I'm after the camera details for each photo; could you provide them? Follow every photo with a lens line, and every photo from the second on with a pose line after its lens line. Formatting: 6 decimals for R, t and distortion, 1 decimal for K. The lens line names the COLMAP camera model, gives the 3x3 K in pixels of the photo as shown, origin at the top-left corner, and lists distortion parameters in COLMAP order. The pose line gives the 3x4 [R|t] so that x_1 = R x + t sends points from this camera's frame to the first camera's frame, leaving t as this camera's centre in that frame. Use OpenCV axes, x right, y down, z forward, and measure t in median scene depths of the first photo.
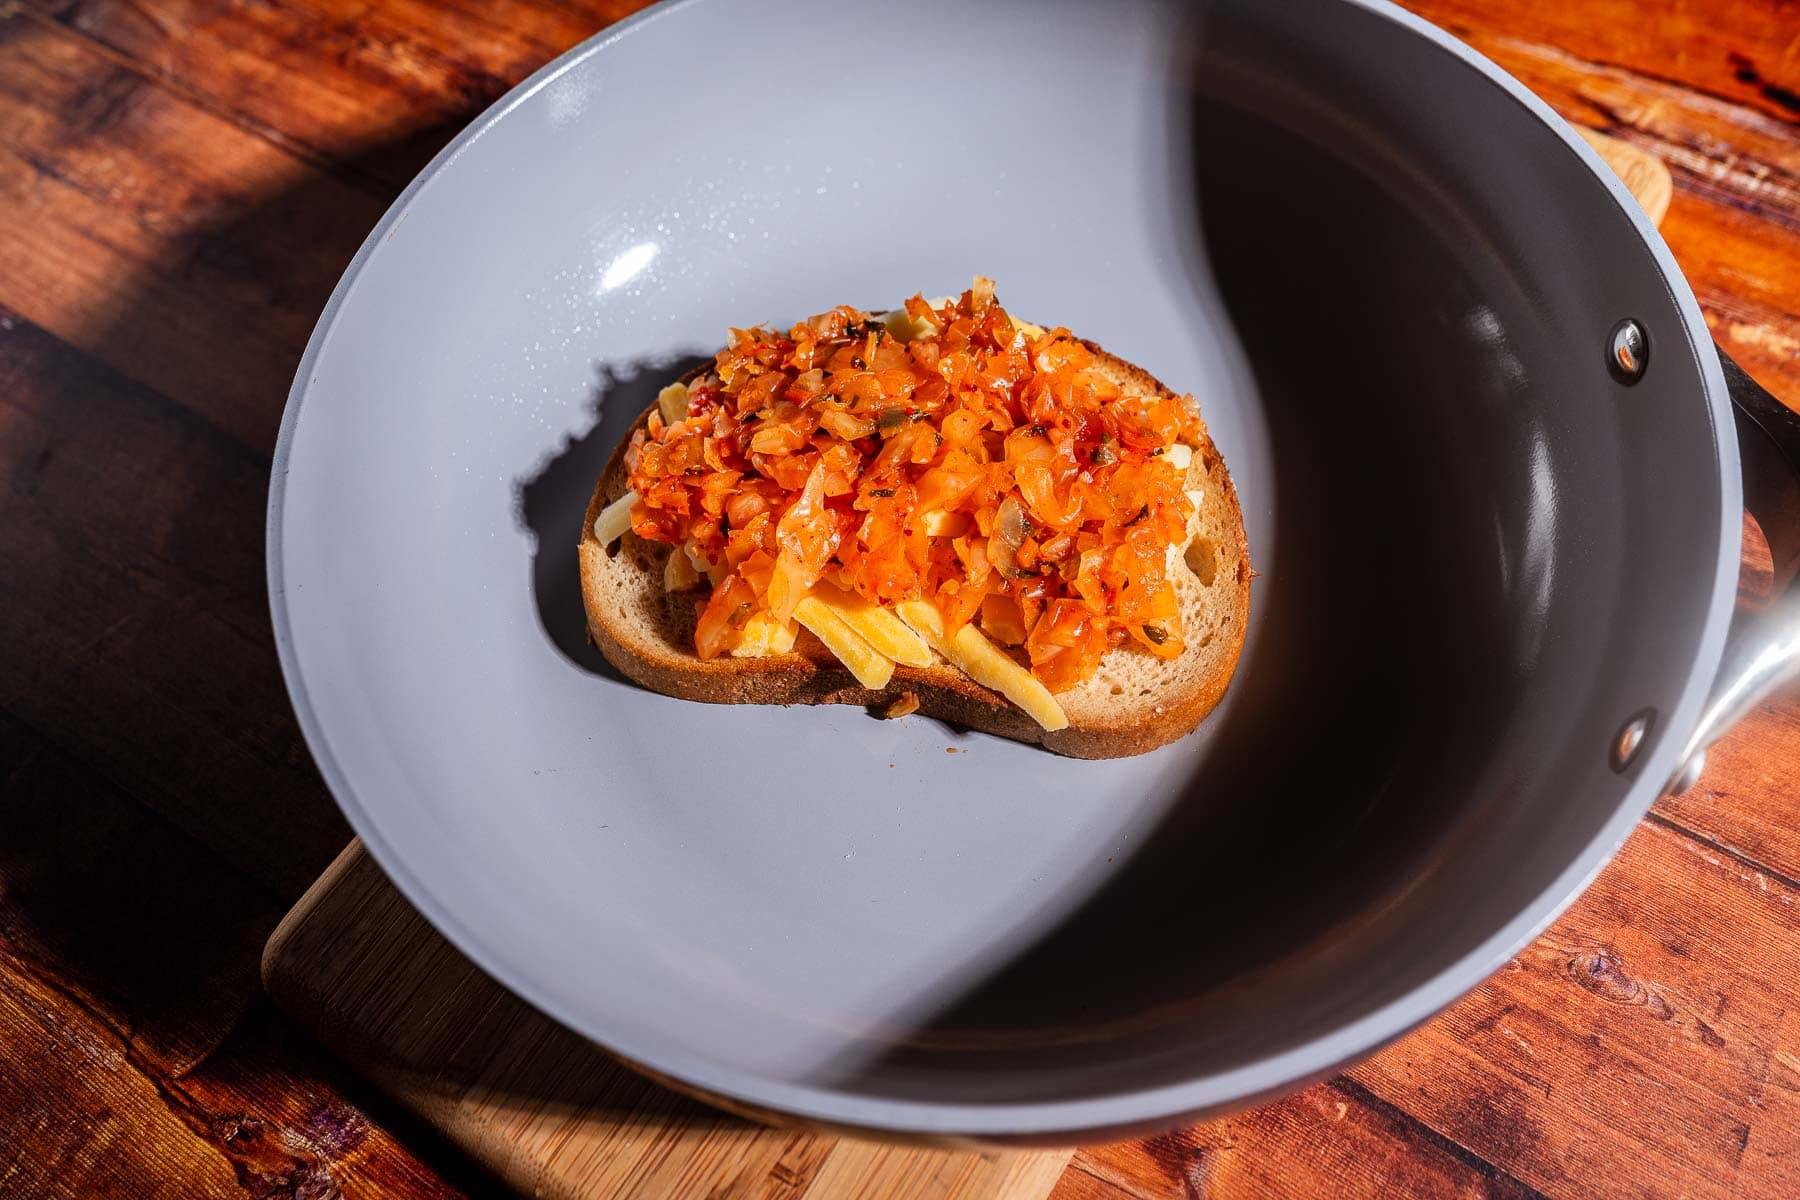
lens RADIAL K [[1666.9, 0, 899.2], [0, 1666.9, 608.7], [0, 0, 1]] dist [0.080748, 0.000000]
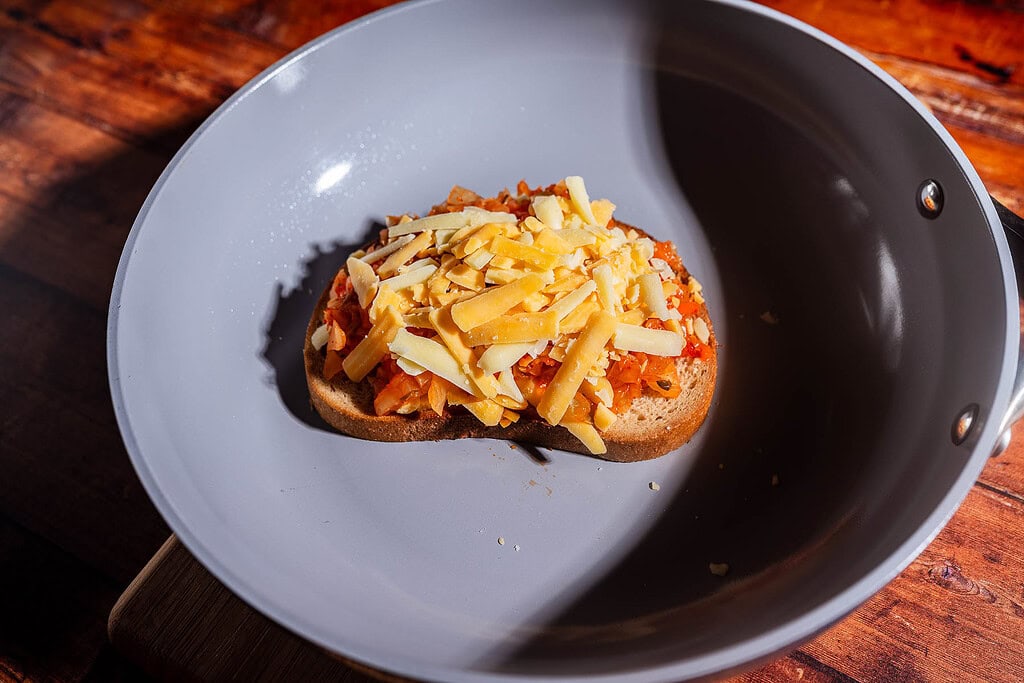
lens RADIAL K [[936.4, 0, 508.2], [0, 936.4, 351.9], [0, 0, 1]] dist [0.071398, 0.000000]
pose [[0.997621, -0.050310, 0.047130, -0.037805], [0.053985, 0.995312, -0.080247, 0.049750], [-0.042872, 0.082600, 0.995660, 0.088396]]
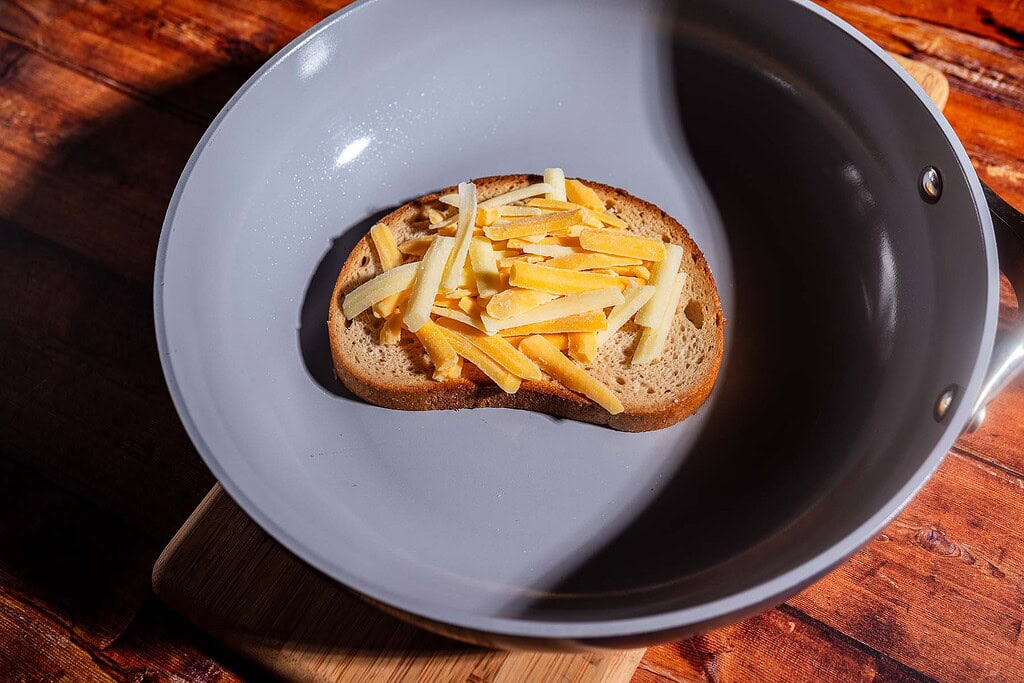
lens RADIAL K [[1123.7, 0, 503.7], [0, 1123.7, 346.6], [0, 0, 1]] dist [0.098643, 0.000000]
pose [[0.997783, -0.044253, 0.049712, -0.074807], [0.045136, 0.998840, -0.016780, 0.015123], [-0.048912, 0.018987, 0.998623, -0.150663]]
